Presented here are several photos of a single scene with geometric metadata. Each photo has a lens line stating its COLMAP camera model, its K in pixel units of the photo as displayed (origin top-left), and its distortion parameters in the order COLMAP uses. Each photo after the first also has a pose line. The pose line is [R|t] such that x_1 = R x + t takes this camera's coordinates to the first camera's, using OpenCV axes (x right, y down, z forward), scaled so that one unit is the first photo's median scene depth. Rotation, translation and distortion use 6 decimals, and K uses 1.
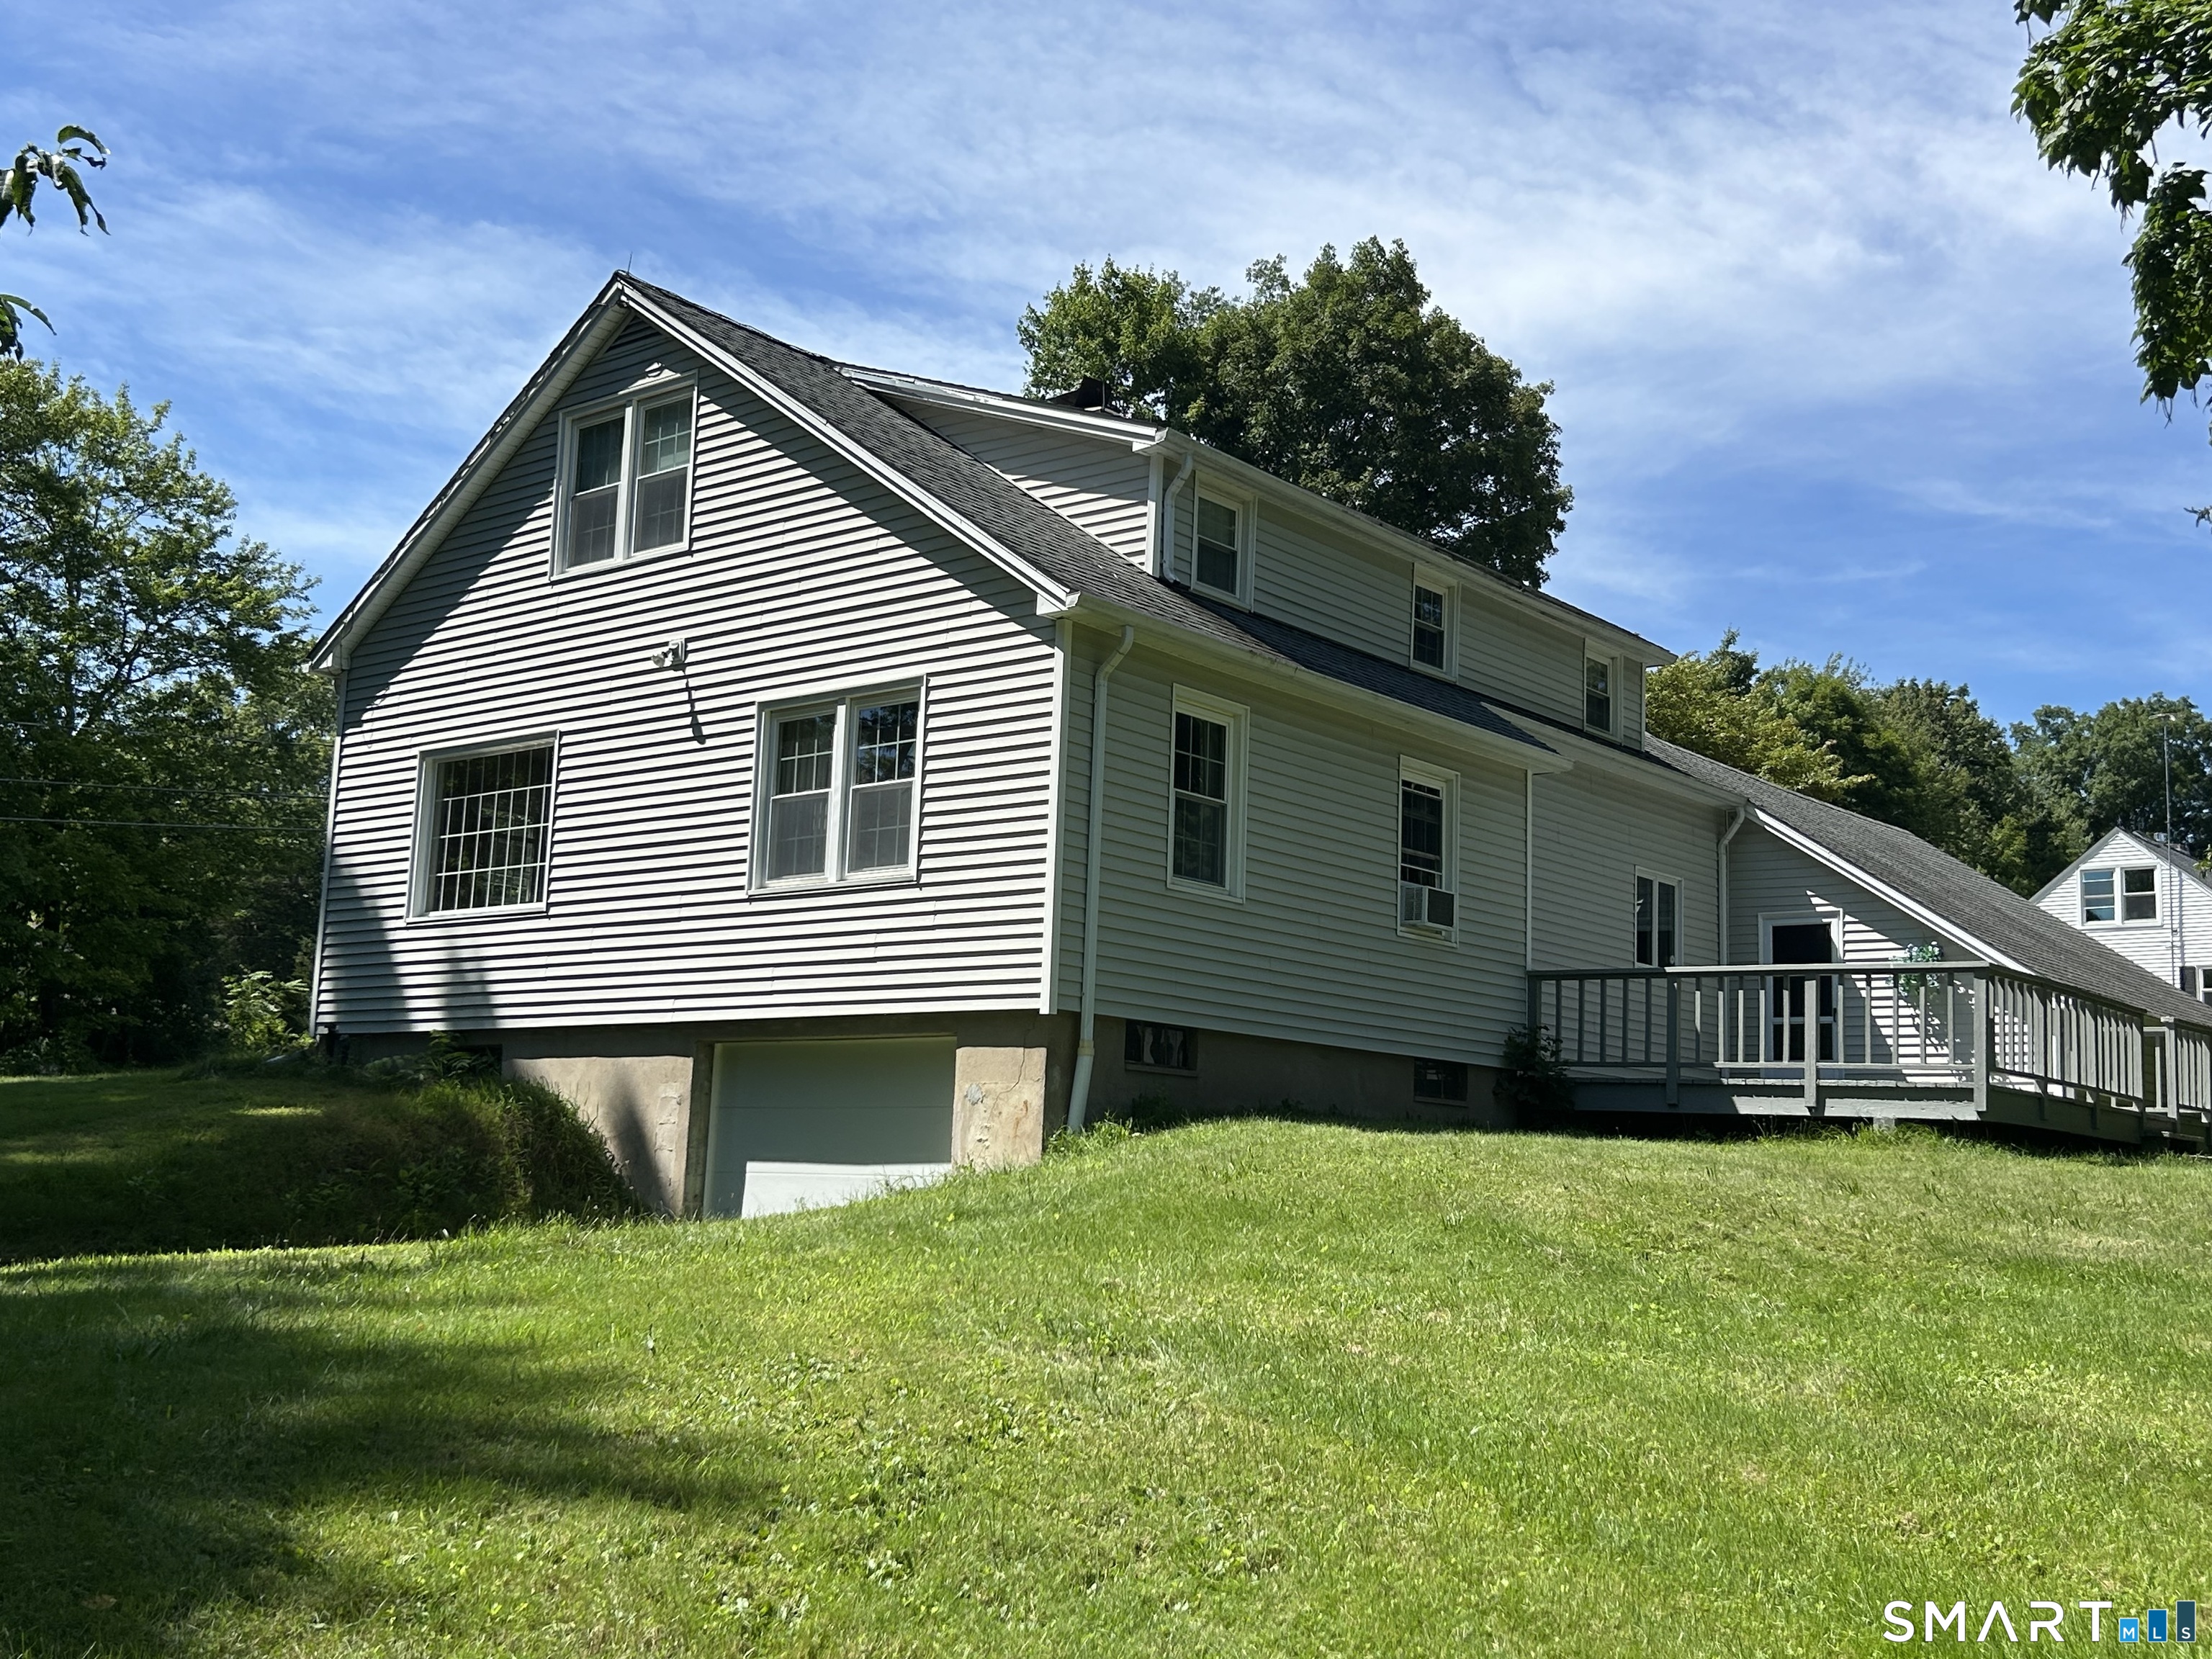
lens RADIAL K [[2334.5, 0, 1106.6], [0, 2334.5, 820.8], [0, 0, 1]] dist [0.056978, 0.000000]
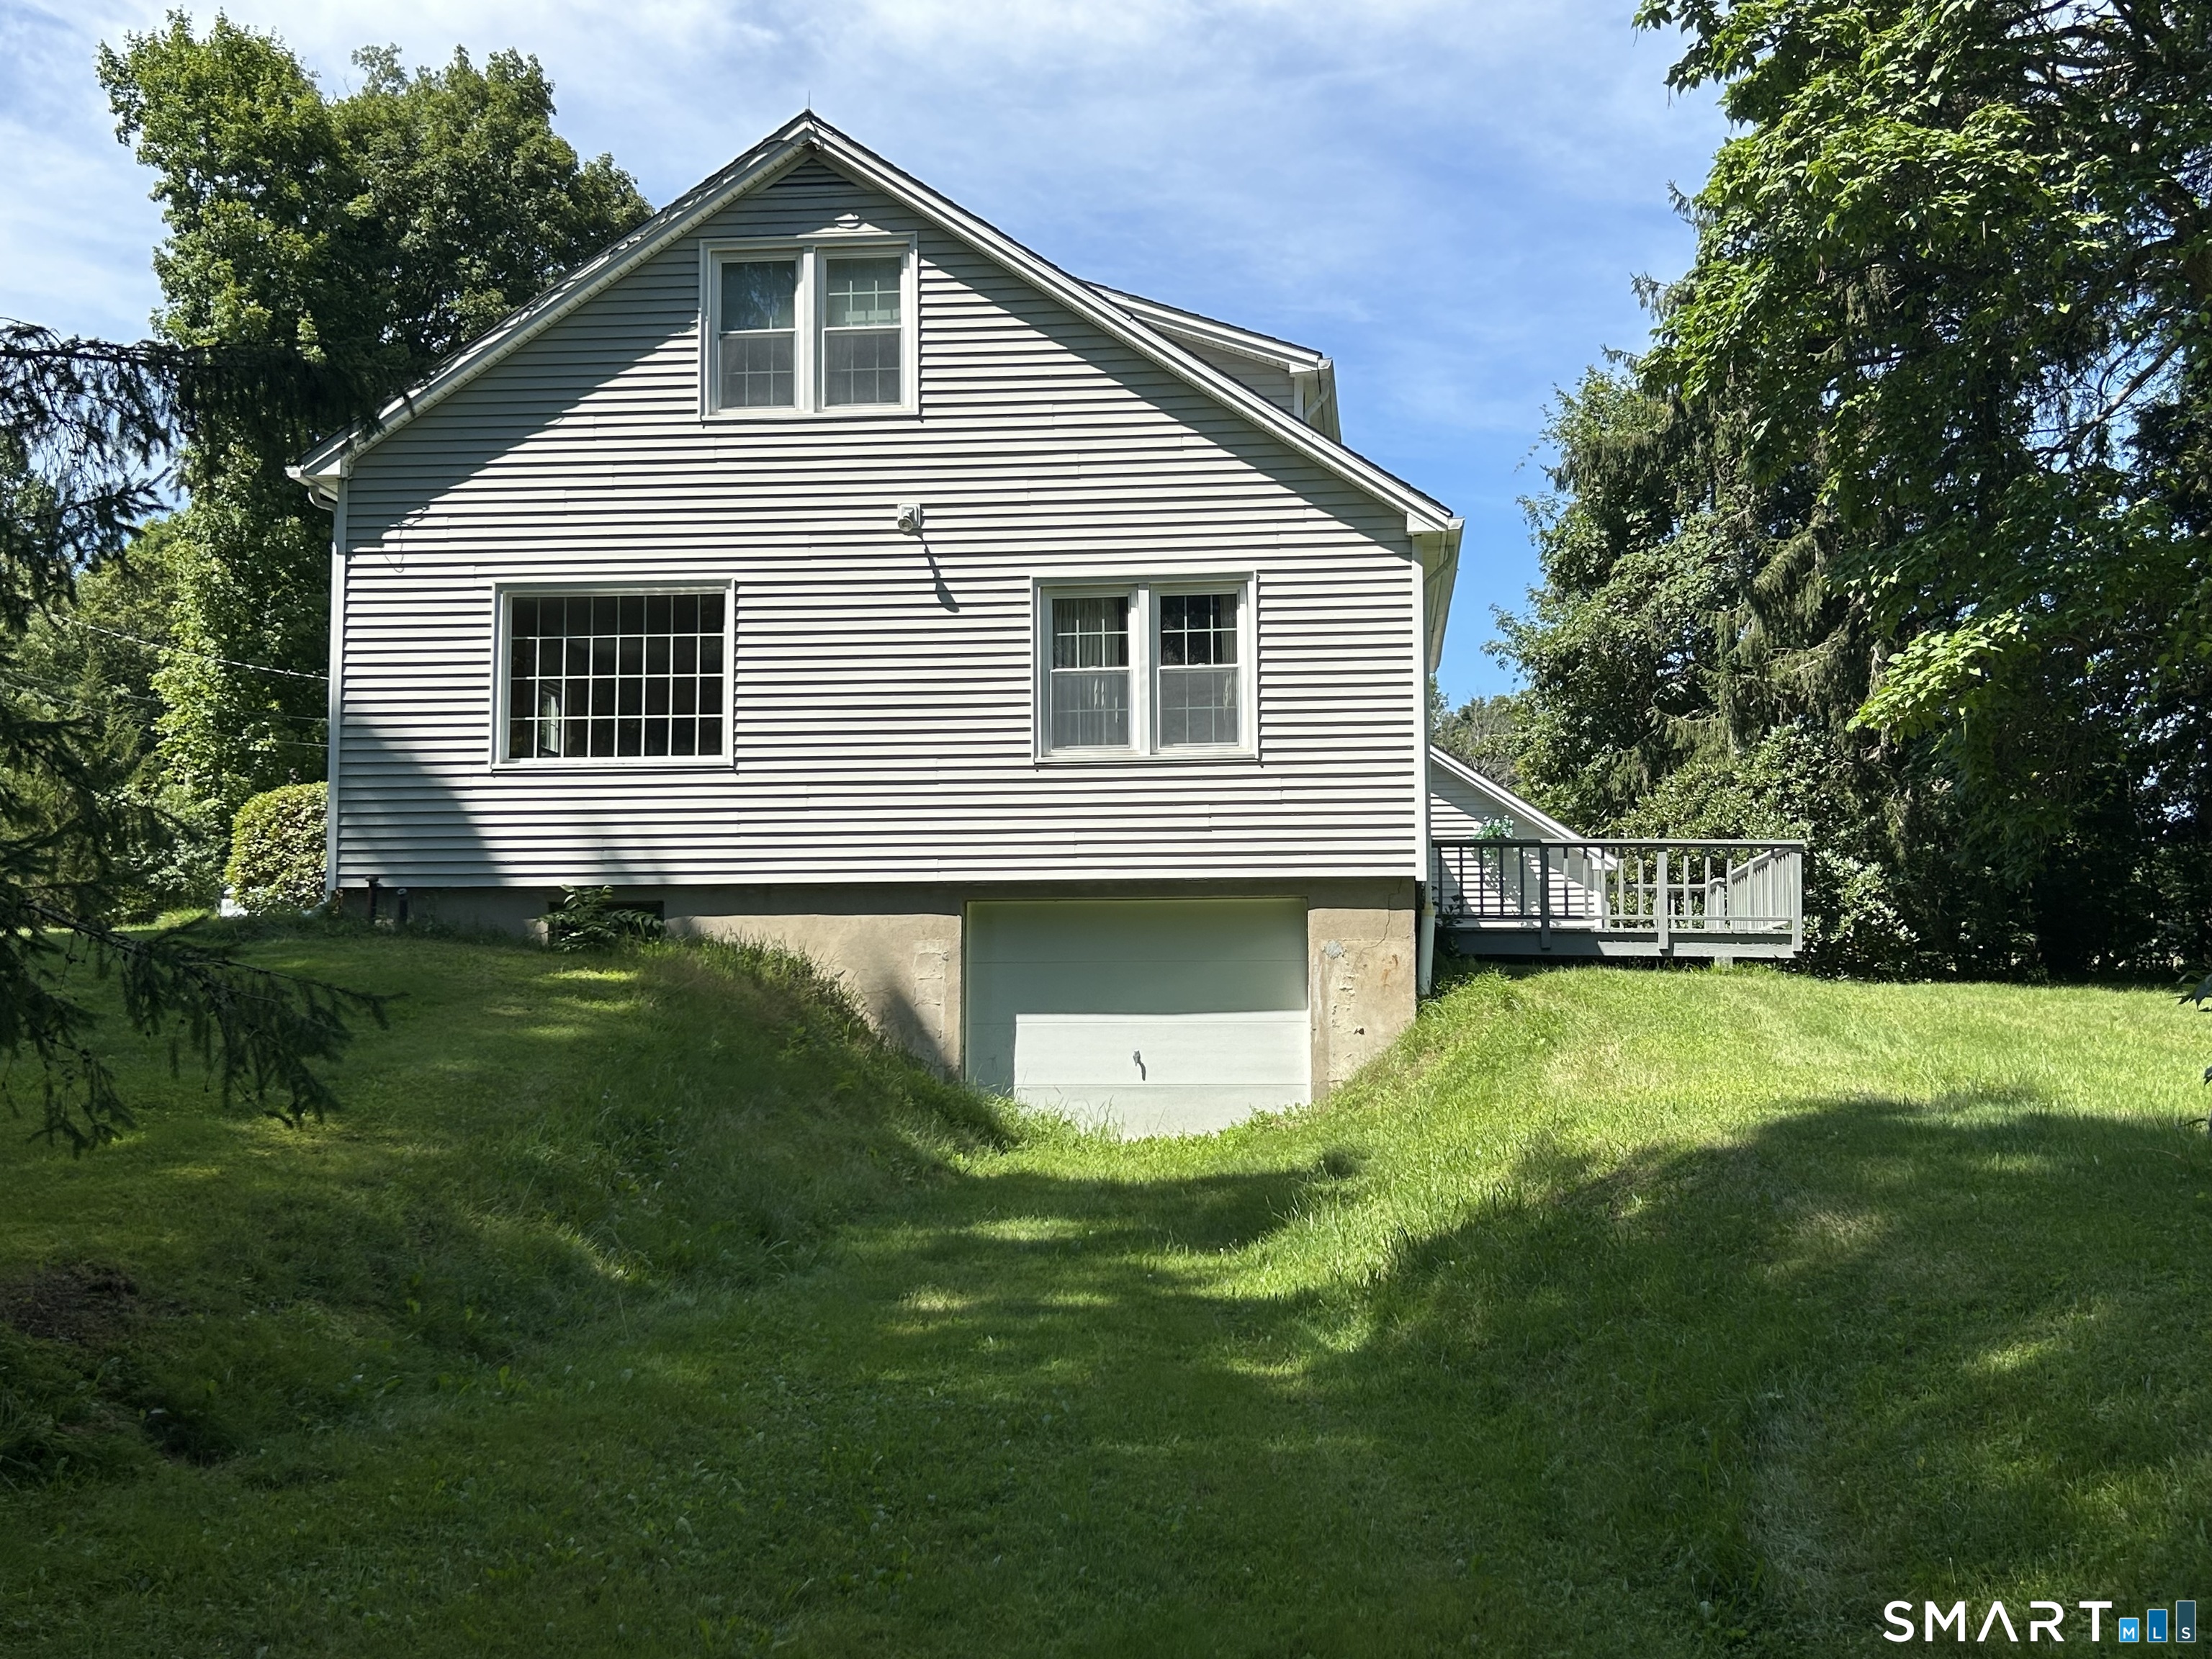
lens RADIAL K [[2334.5, 0, 1104.2], [0, 2334.5, 841.7], [0, 0, 1]] dist [0.056978, 0.000000]
pose [[0.832615, 0.014019, 0.553675, -0.676430], [-0.059086, 0.996223, 0.063629, -0.001178], [-0.550692, -0.085693, 0.830298, 0.103155]]
